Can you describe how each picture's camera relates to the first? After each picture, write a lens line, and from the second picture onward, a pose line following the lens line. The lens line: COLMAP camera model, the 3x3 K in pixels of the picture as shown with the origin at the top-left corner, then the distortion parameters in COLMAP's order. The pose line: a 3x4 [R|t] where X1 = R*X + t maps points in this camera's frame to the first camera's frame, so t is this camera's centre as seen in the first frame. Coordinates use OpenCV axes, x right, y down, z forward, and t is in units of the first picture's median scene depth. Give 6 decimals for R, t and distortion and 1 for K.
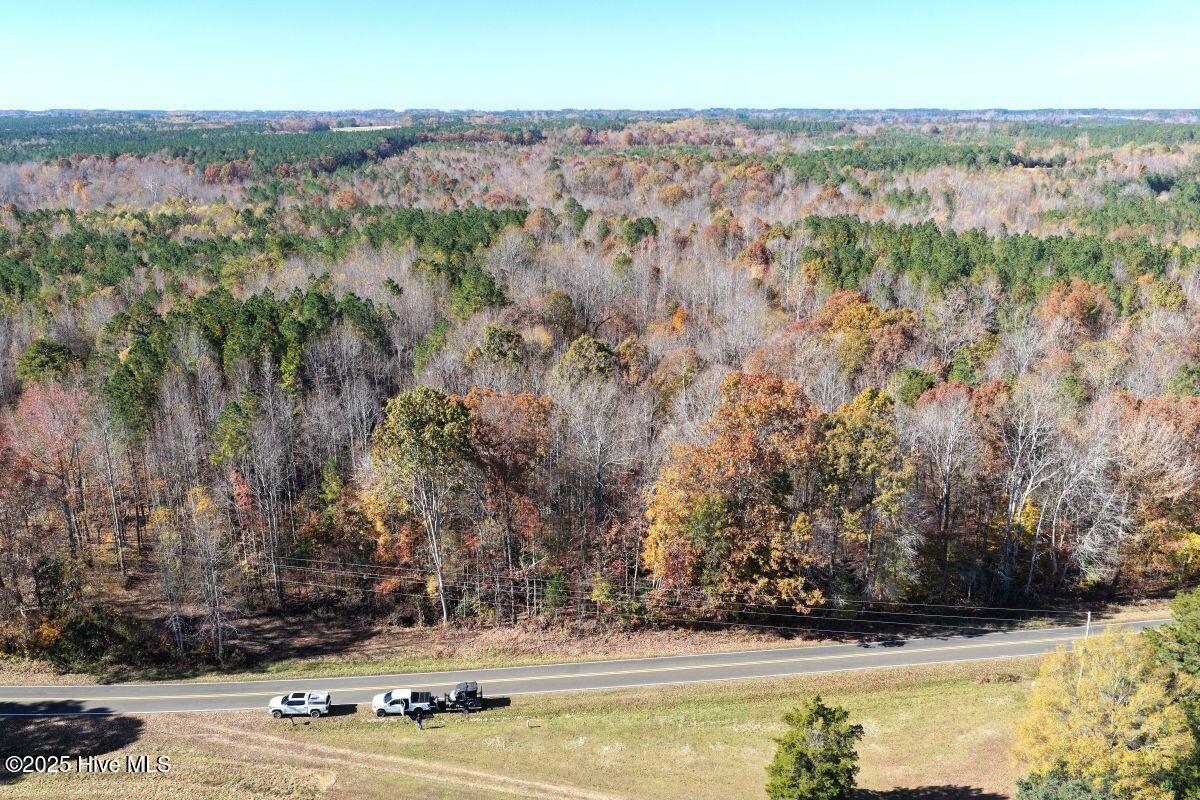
lens RADIAL K [[1013.6, 0, 600.0], [0, 1013.6, 400.0], [0, 0, 1]] dist [-0.013883, 0.051782]
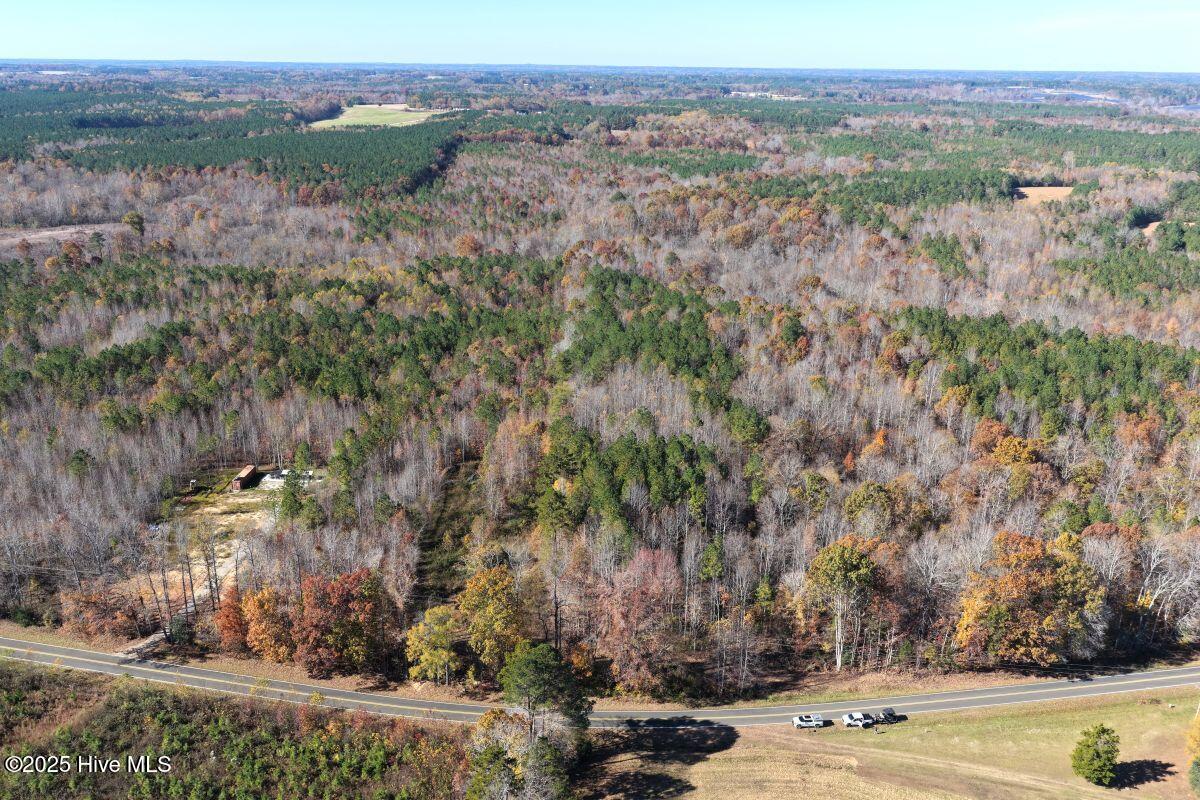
lens RADIAL K [[997.2, 0, 600.0], [0, 997.2, 400.0], [0, 0, 1]] dist [-0.011017, 0.041108]
pose [[0.999333, 0.002210, 0.036447, -0.637865], [-0.003988, 0.998801, 0.048786, -0.340244], [-0.036296, -0.048899, 0.998144, -0.723909]]
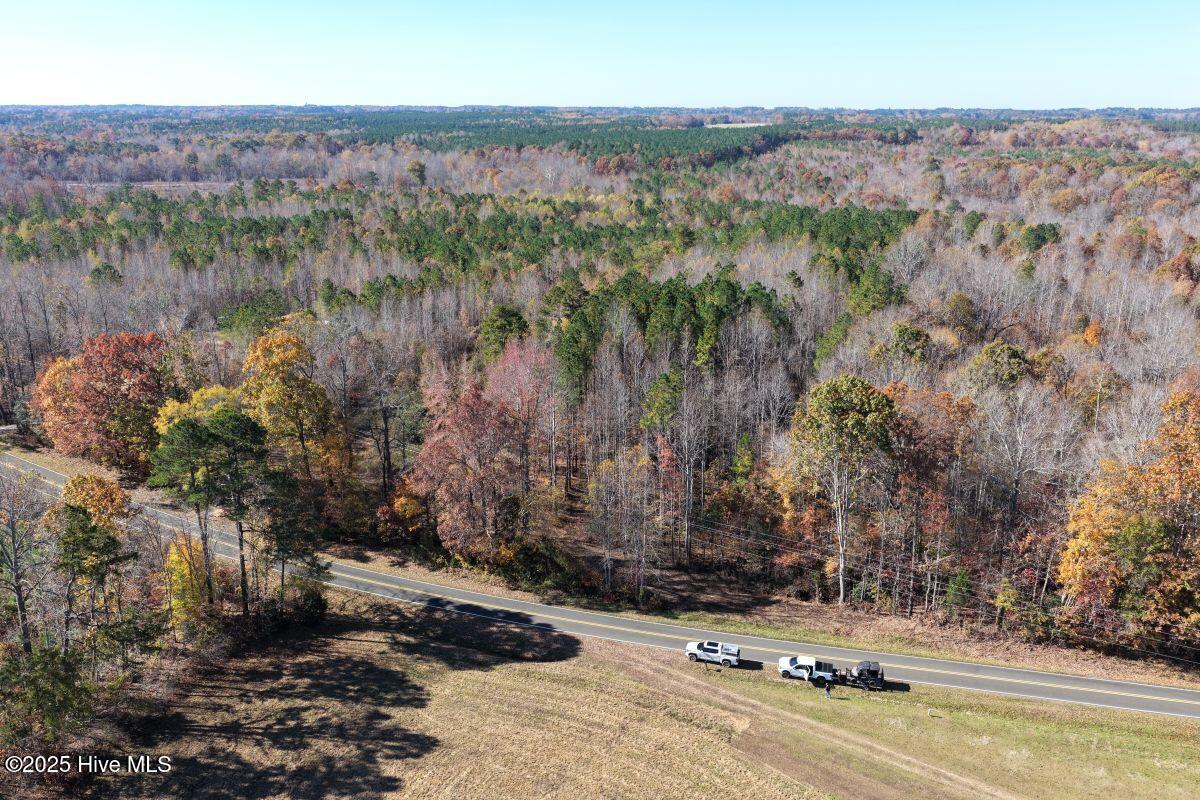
lens RADIAL K [[997.2, 0, 600.0], [0, 997.2, 400.0], [0, 0, 1]] dist [-0.011017, 0.041108]
pose [[0.940107, 0.102529, -0.325094, -0.073237], [-0.100407, 0.994673, 0.023348, 0.012735], [0.325756, 0.010692, 0.945394, -0.053074]]
